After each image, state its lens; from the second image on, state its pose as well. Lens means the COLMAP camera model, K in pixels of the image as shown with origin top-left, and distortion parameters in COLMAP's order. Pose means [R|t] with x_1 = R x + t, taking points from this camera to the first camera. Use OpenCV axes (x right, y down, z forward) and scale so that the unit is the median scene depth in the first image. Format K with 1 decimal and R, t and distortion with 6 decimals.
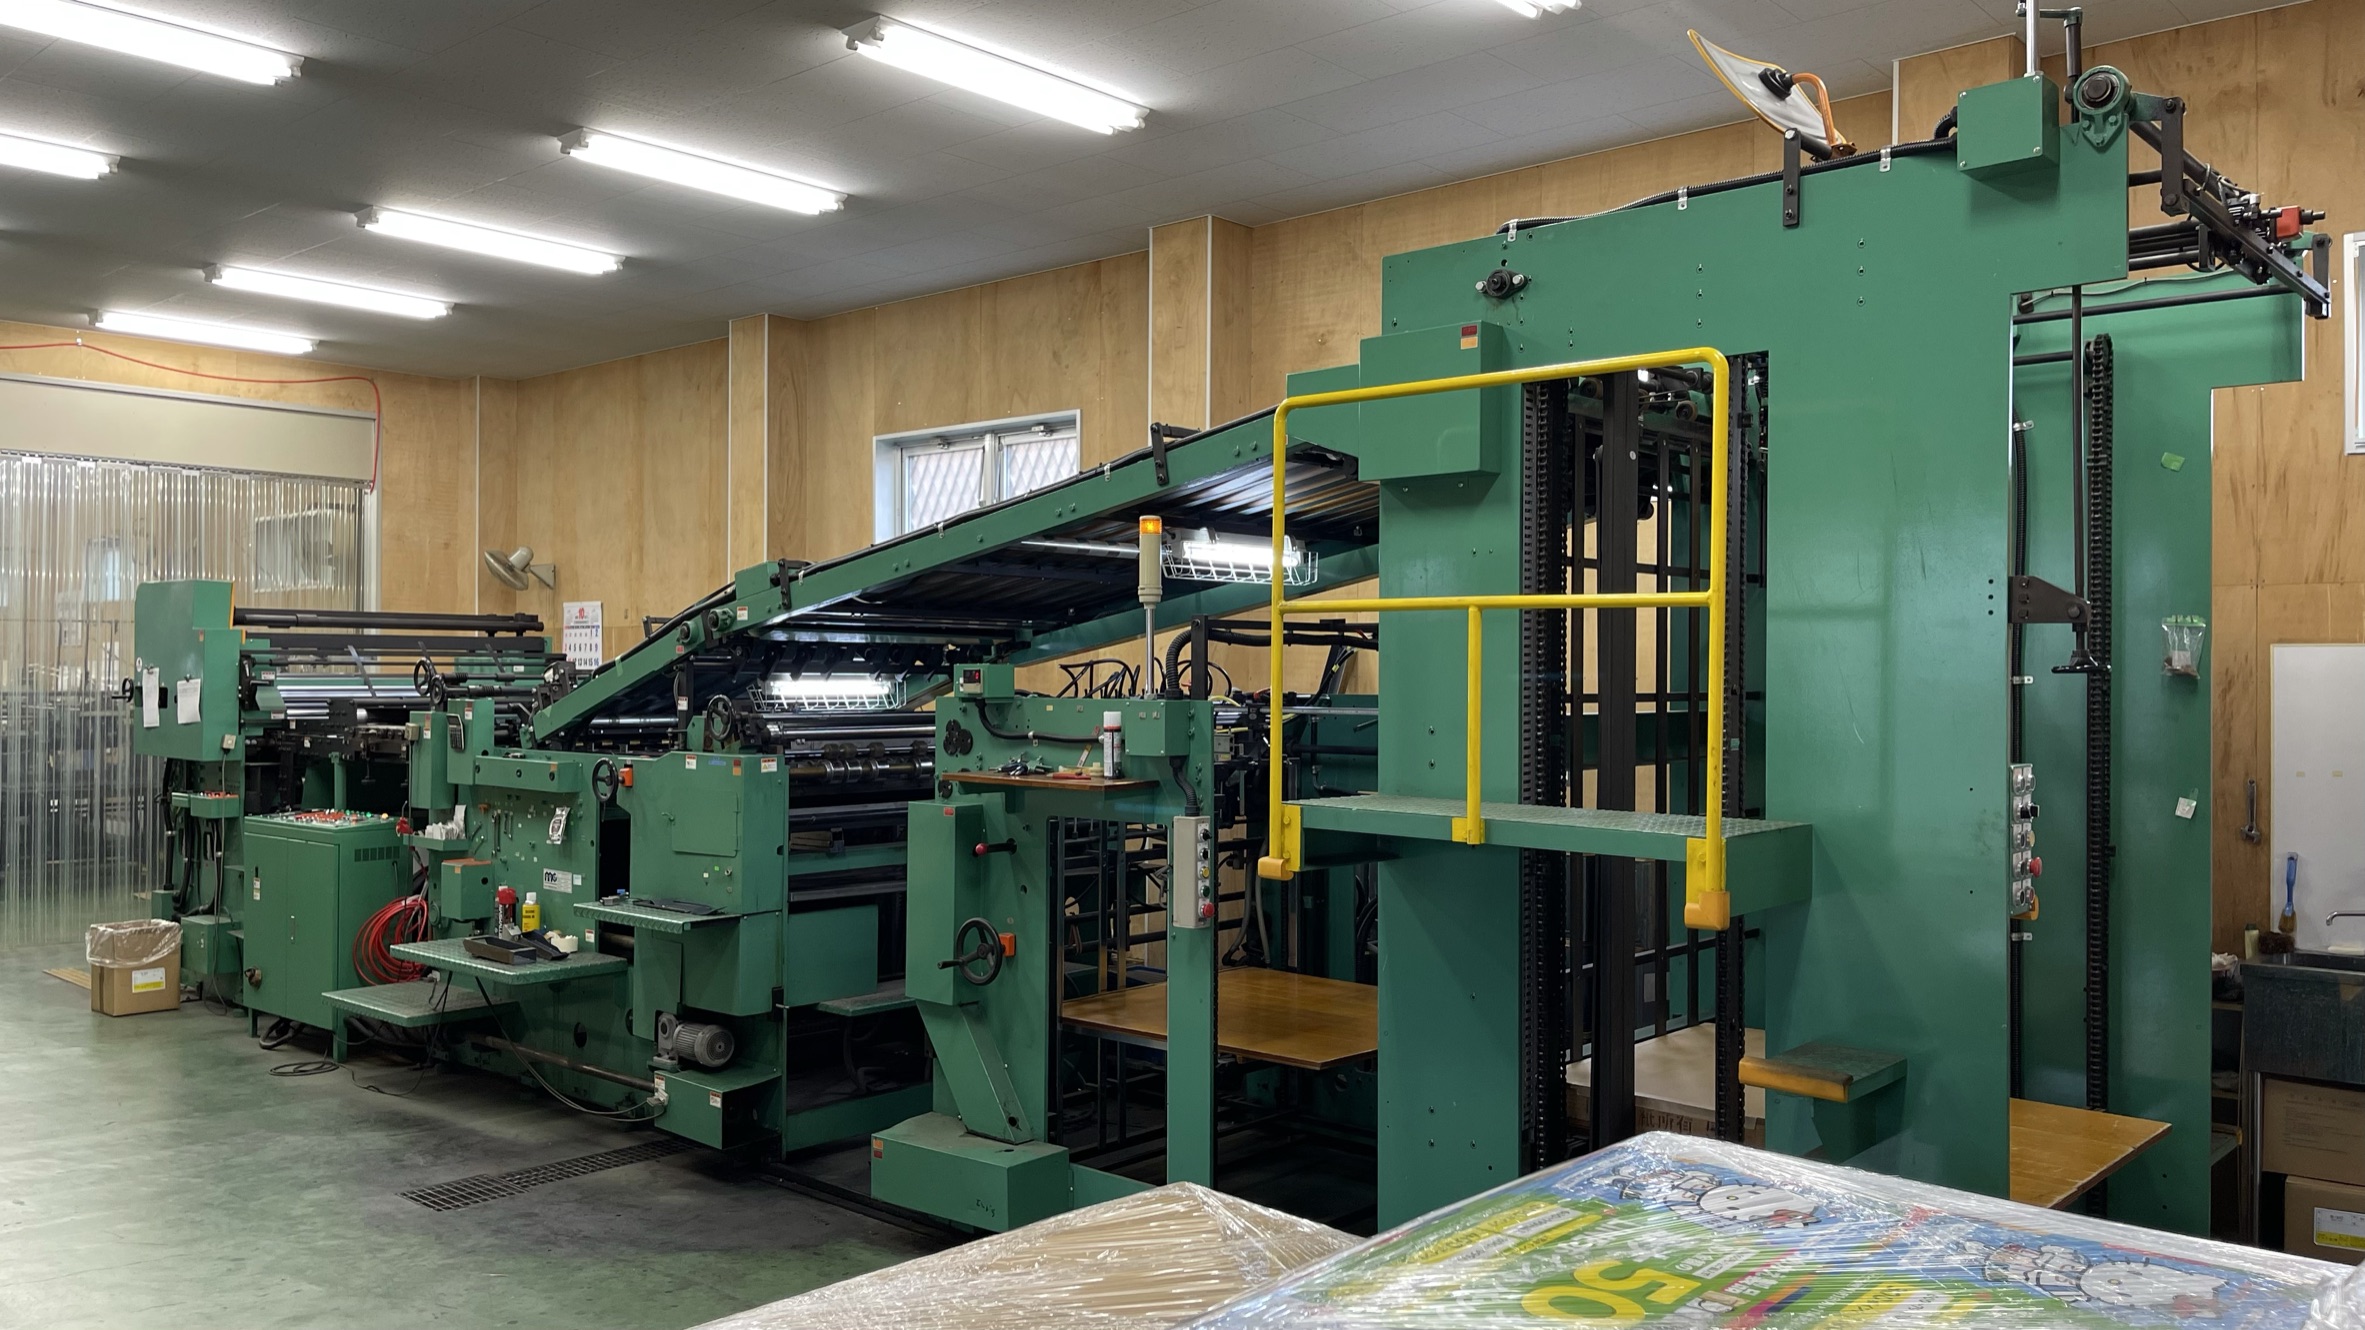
lens RADIAL K [[1749.6, 0, 1187.9], [0, 1749.6, 669.8], [0, 0, 1]] dist [0.098123, -0.148135]
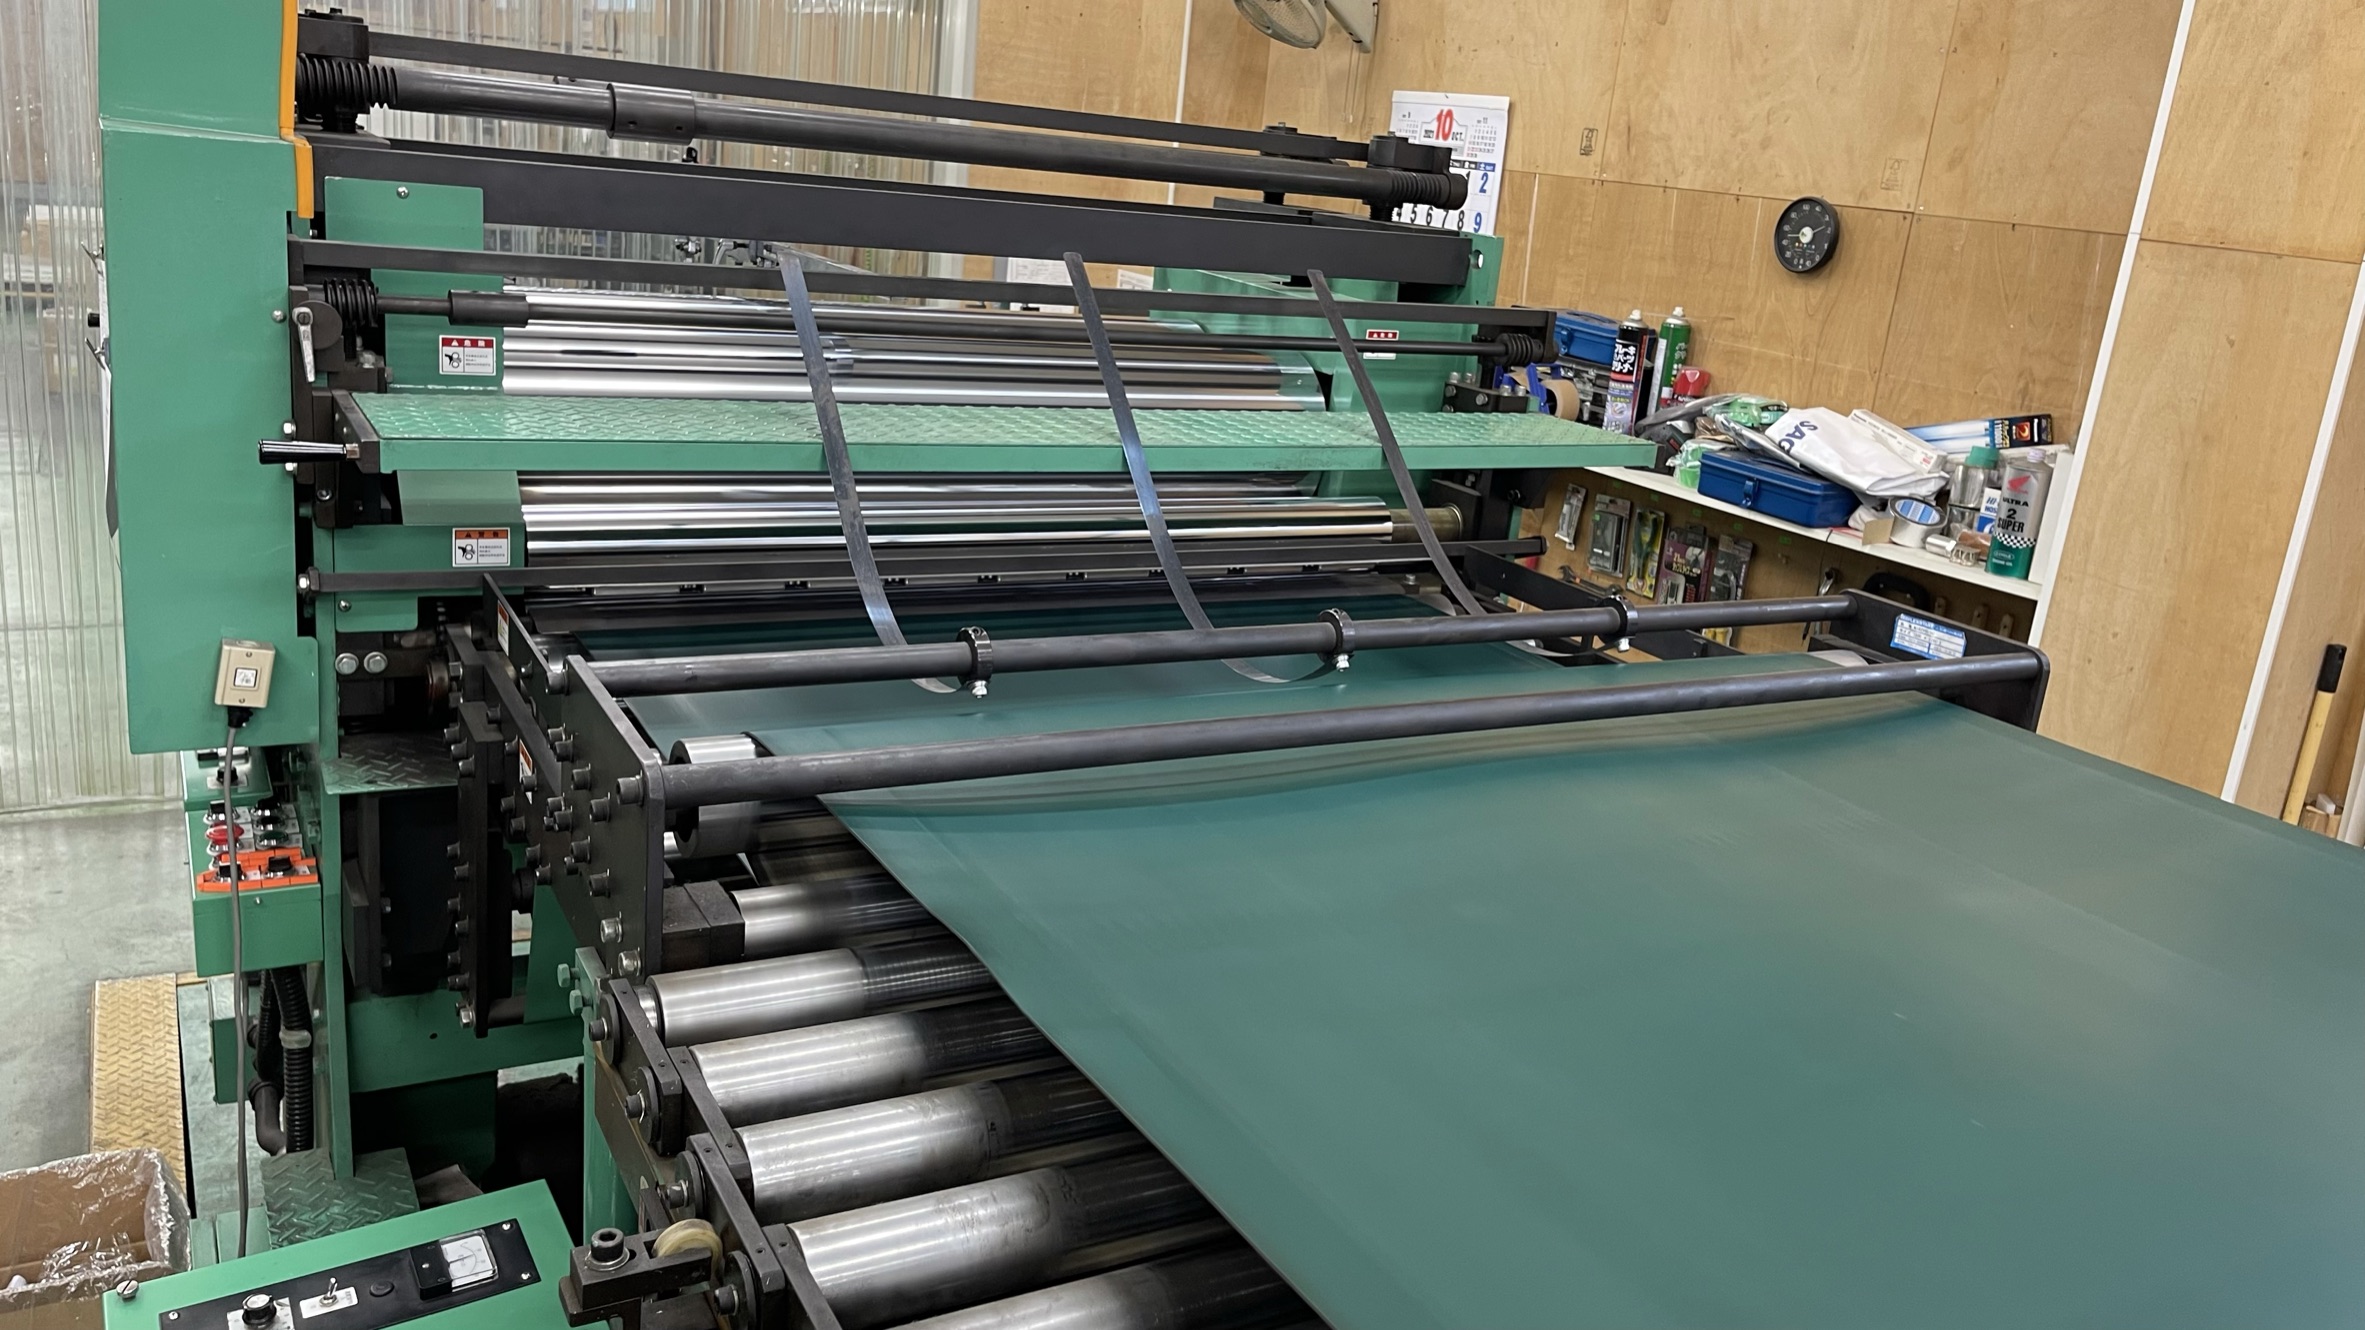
lens RADIAL K [[1803.5, 0, 1189.0], [0, 1803.5, 650.5], [0, 0, 1]] dist [0.073015, -0.092924]
pose [[0.941426, 0.181941, -0.283928, -0.391856], [-0.102453, 0.956483, 0.273209, -0.037010], [0.321281, -0.228116, 0.919098, 0.886746]]
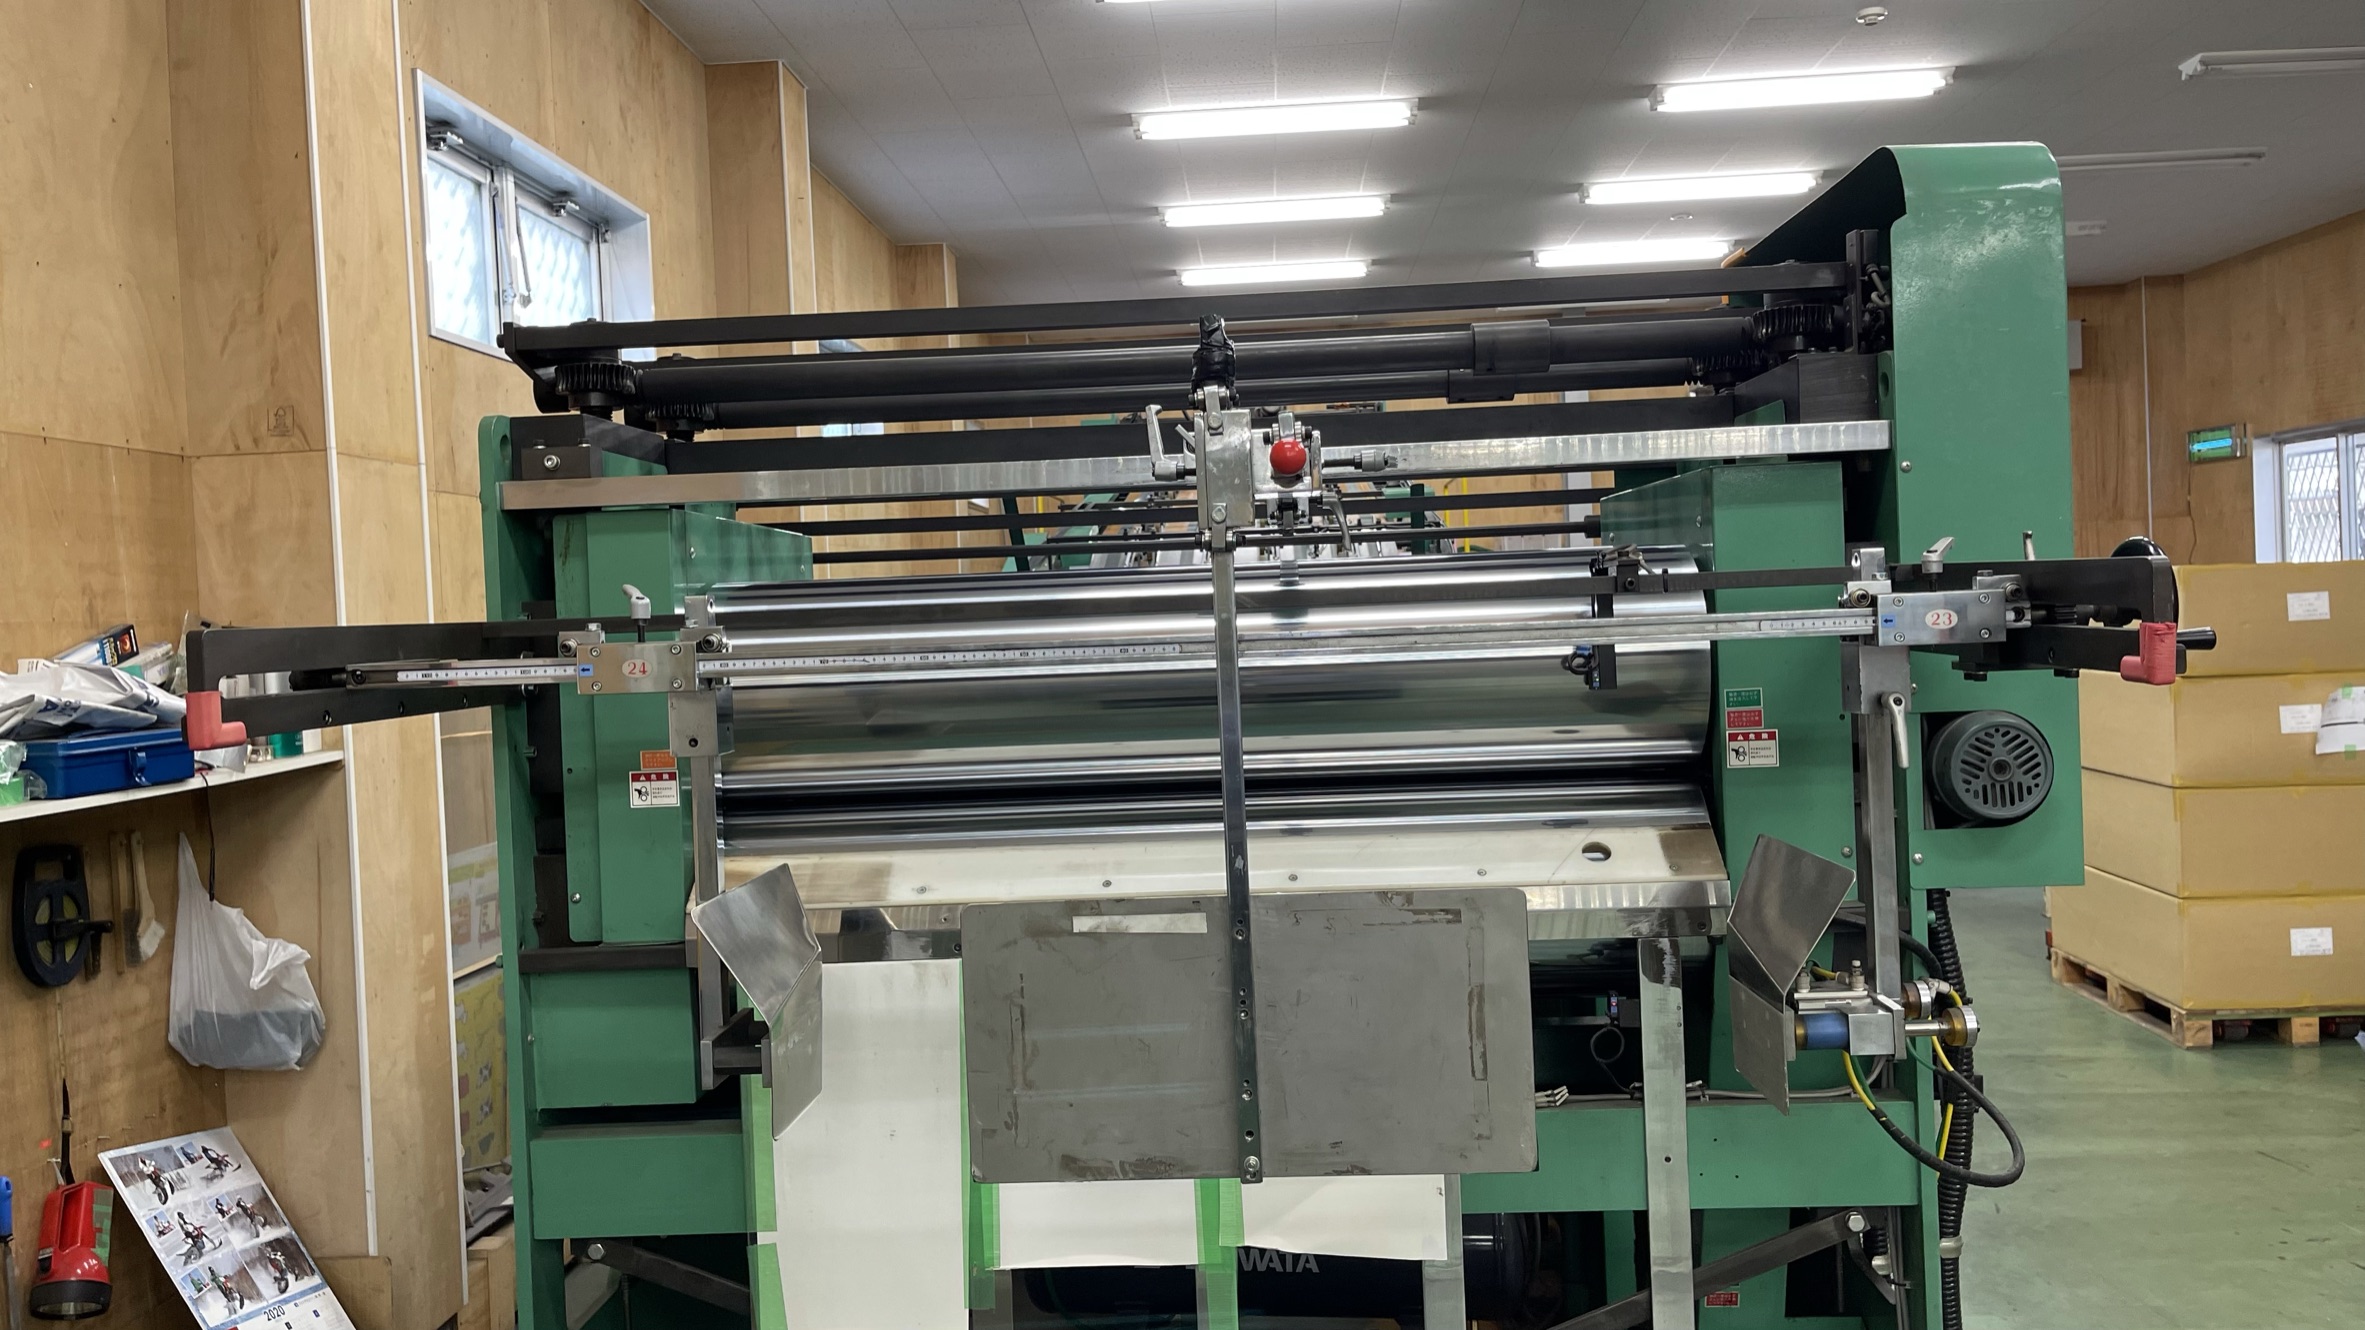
lens RADIAL K [[1749.6, 0, 1187.9], [0, 1749.6, 669.8], [0, 0, 1]] dist [0.098123, -0.148135]
pose [[-0.626727, -0.006892, 0.779208, -0.790642], [0.035076, 0.998698, 0.037045, 0.007774], [-0.778449, 0.050549, -0.625669, 1.396653]]
